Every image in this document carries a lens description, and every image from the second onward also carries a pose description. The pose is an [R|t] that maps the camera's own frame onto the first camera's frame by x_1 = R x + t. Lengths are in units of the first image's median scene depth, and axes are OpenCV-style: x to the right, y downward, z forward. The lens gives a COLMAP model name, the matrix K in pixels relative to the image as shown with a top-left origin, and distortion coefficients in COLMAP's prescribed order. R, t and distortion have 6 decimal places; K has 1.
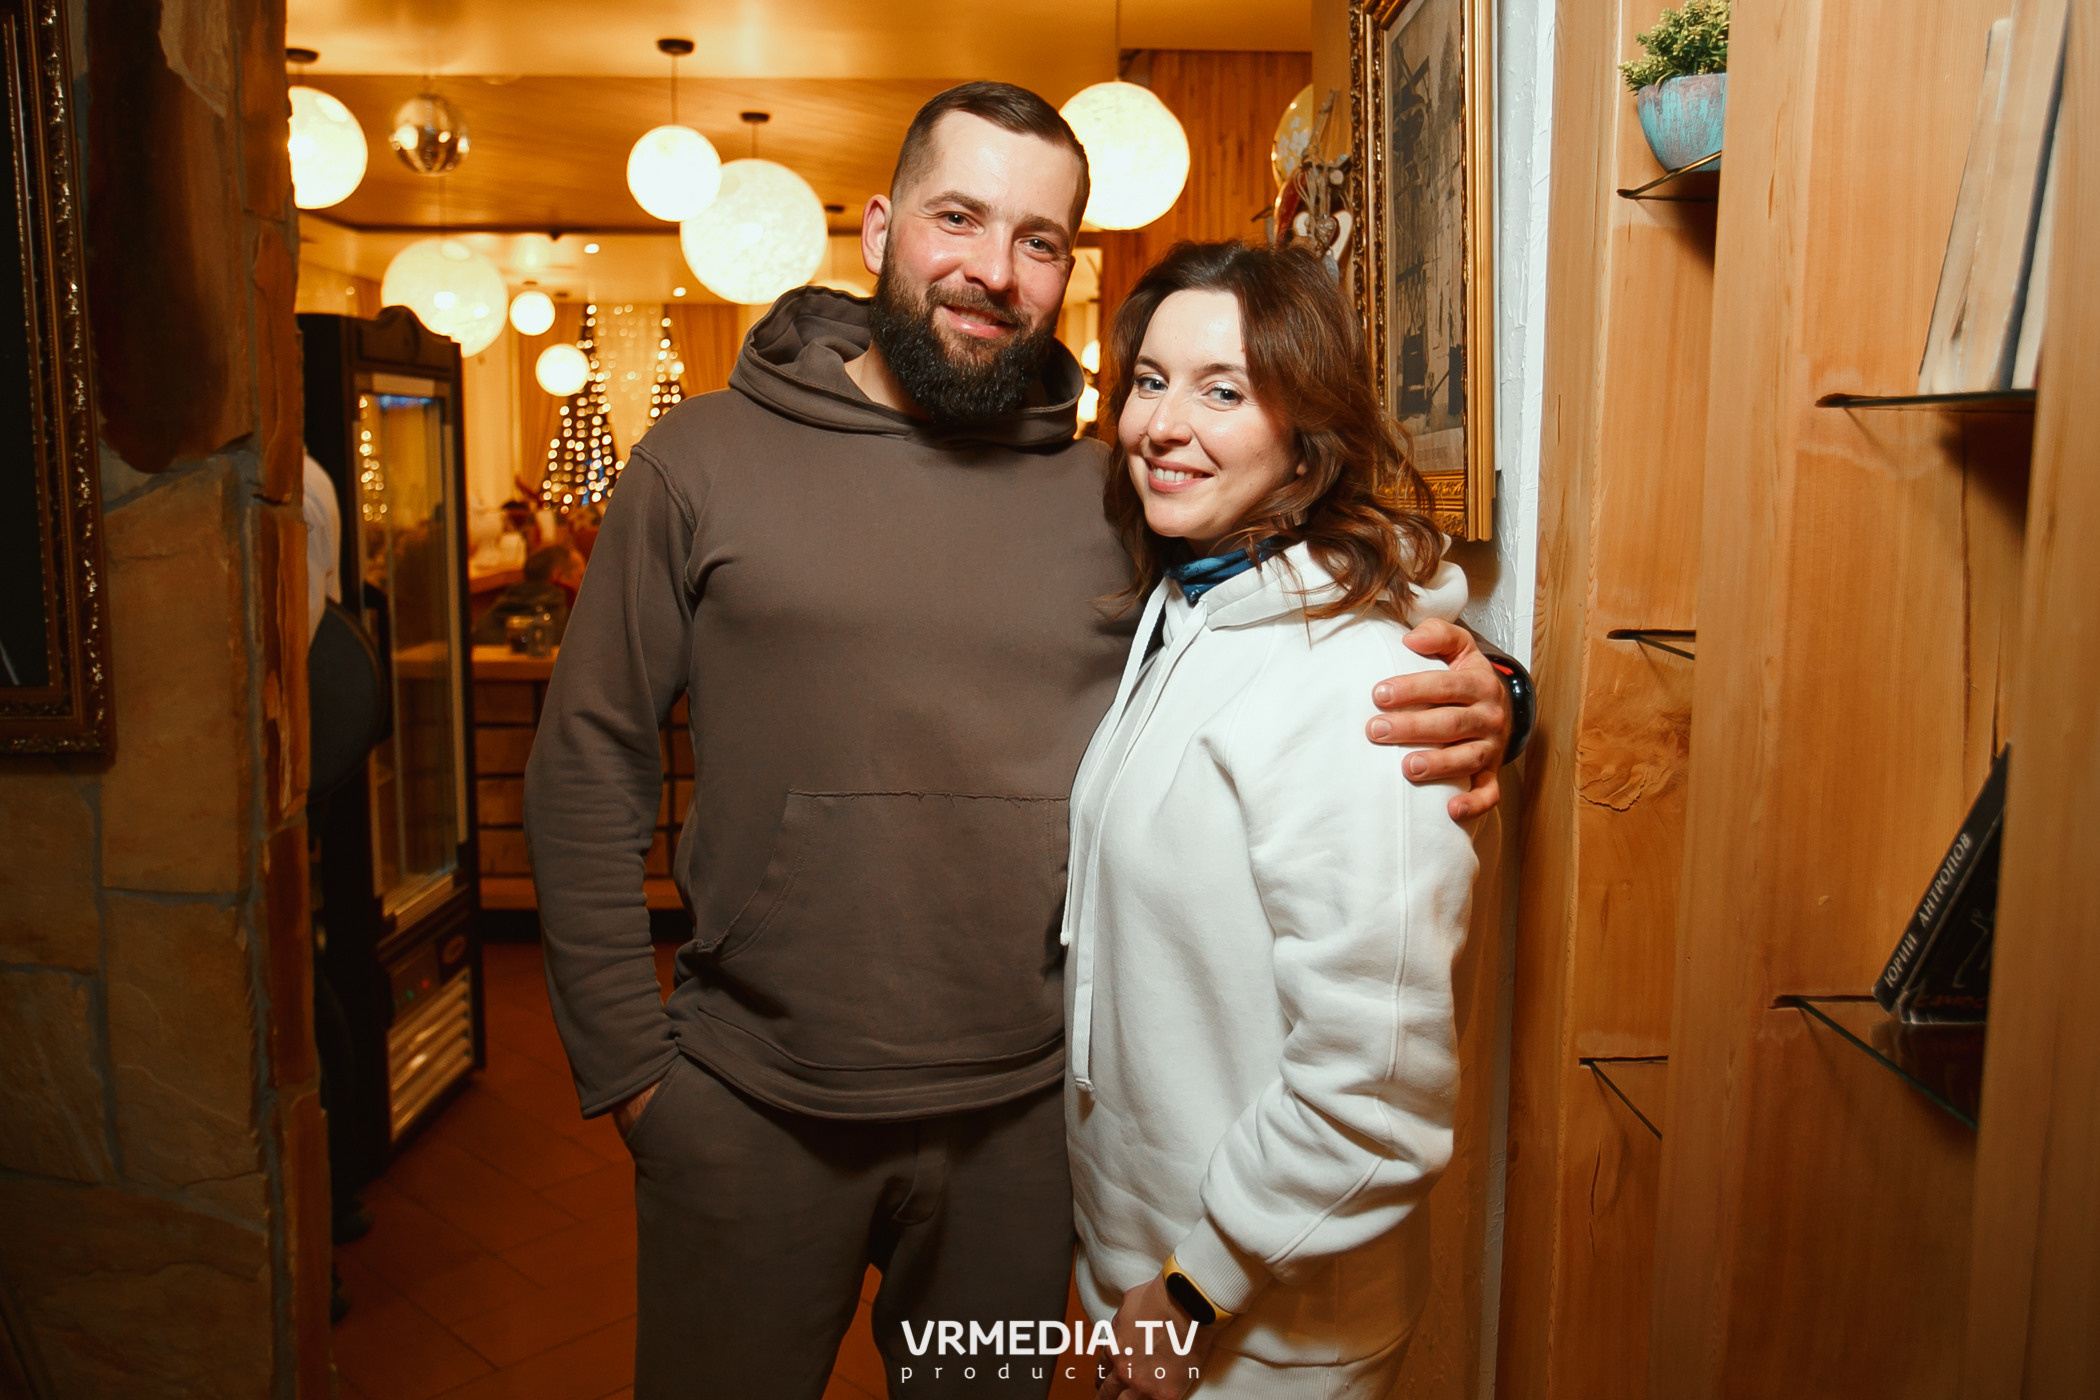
lens RADIAL K [[1616.6, 0, 1051.7], [0, 1616.6, 656.3], [0, 0, 1]] dist [-0.013172, -0.000461]
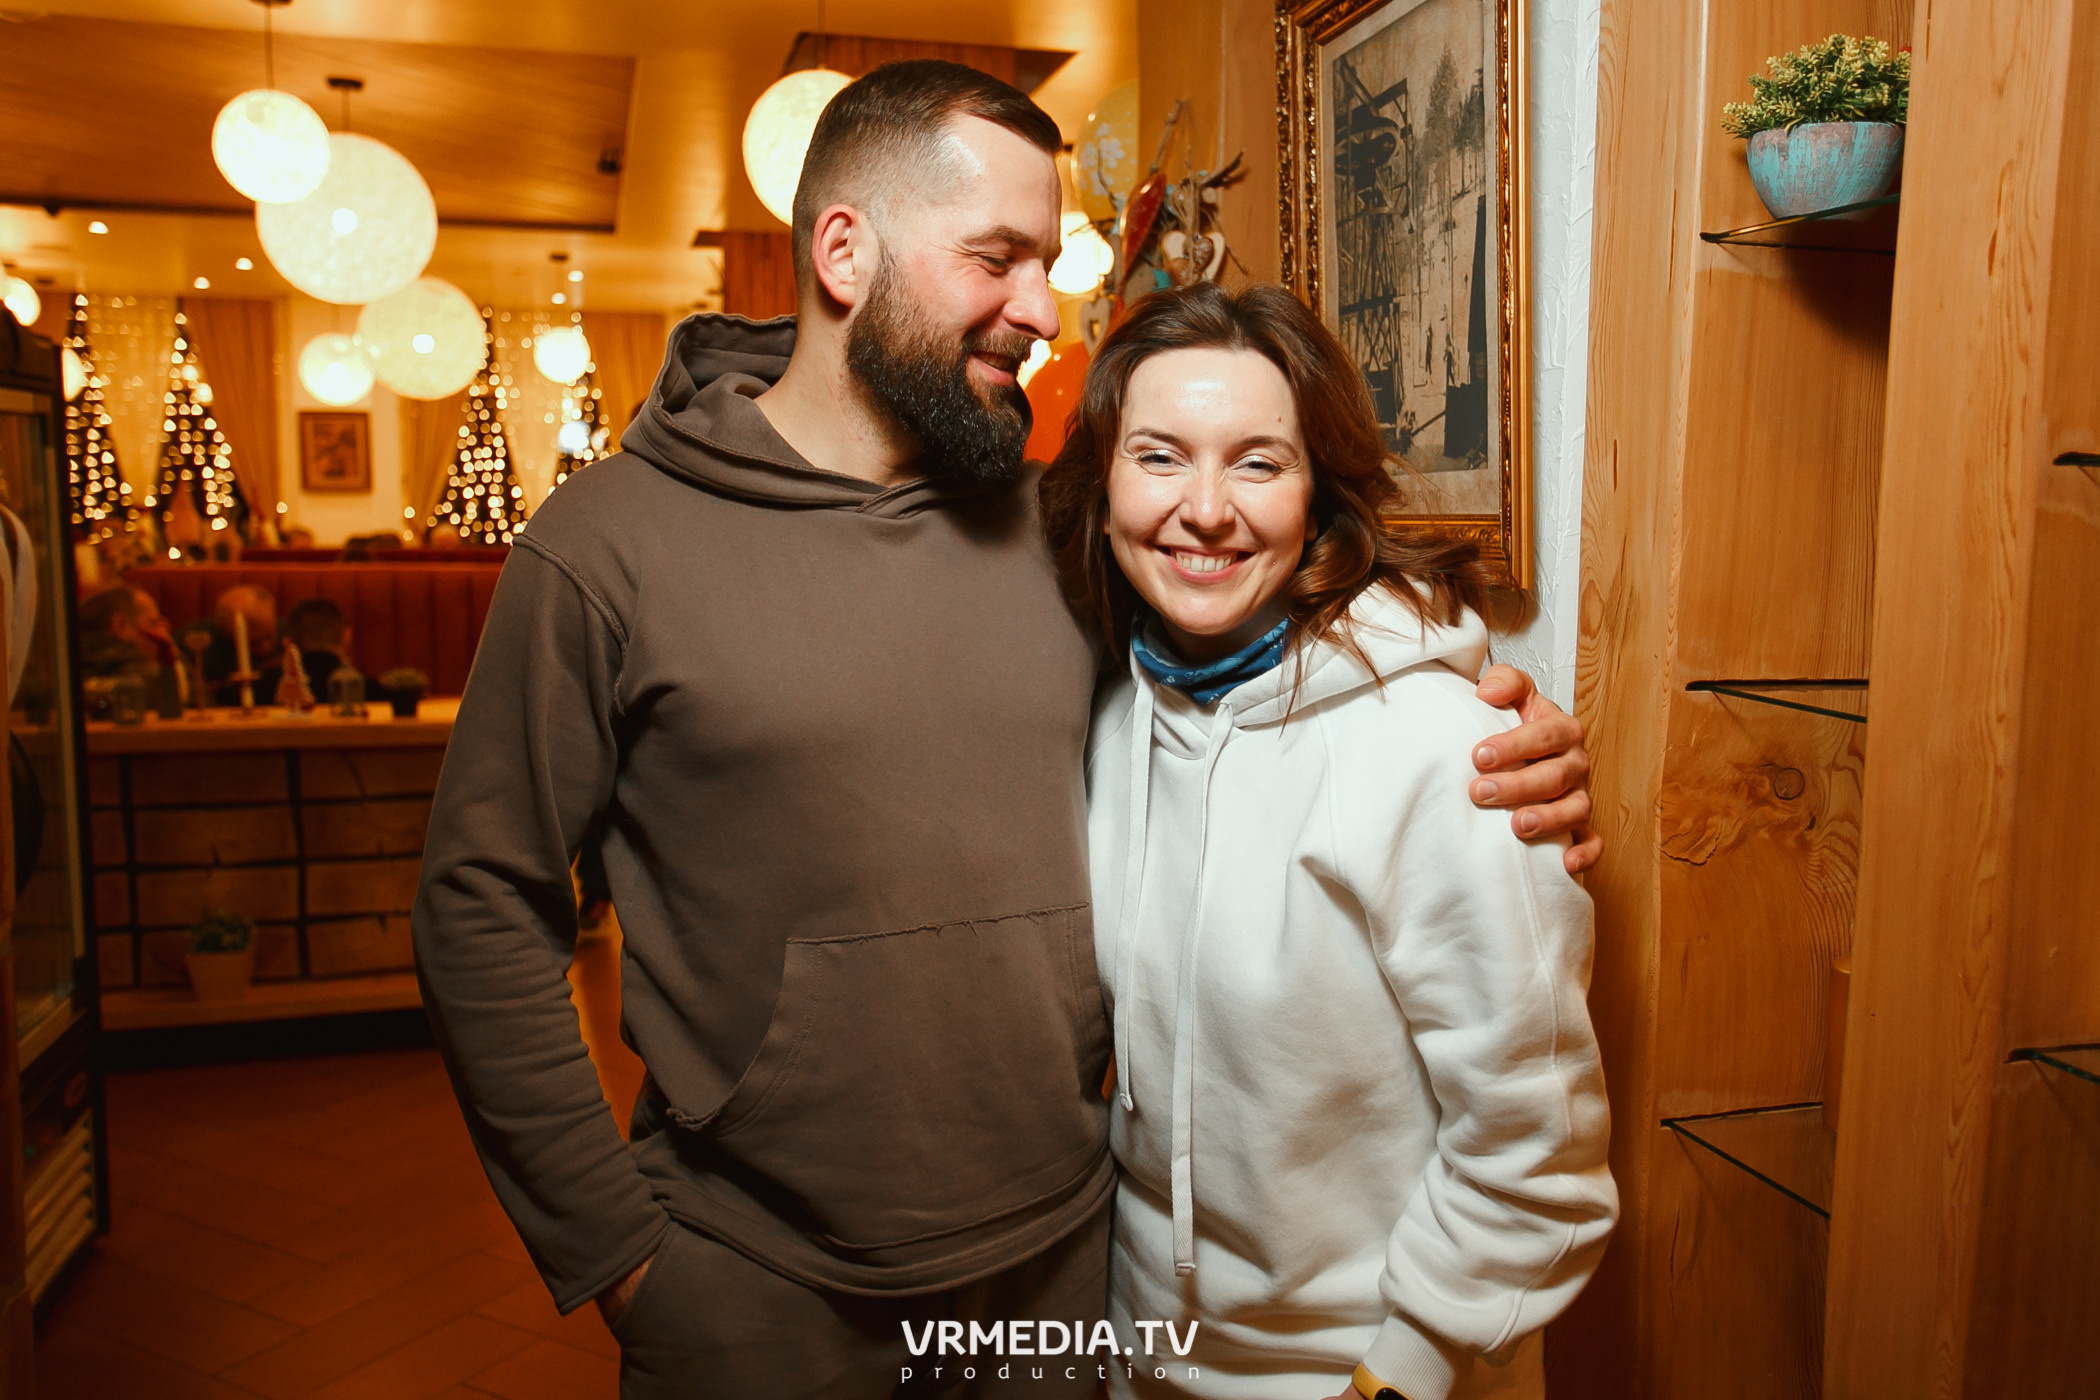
lens RADIAL K [[1751.7, 0, 1050.7], [0, 1751.7, 697.4], [0, 0, 1]] dist [0.001409, 0.020727]
pose [[0.971501, -0.028831, 0.235277, -0.197061], [0.028336, 0.999583, 0.005488, -0.016410], [-0.235337, 0.001335, 0.971913, 0.038887]]
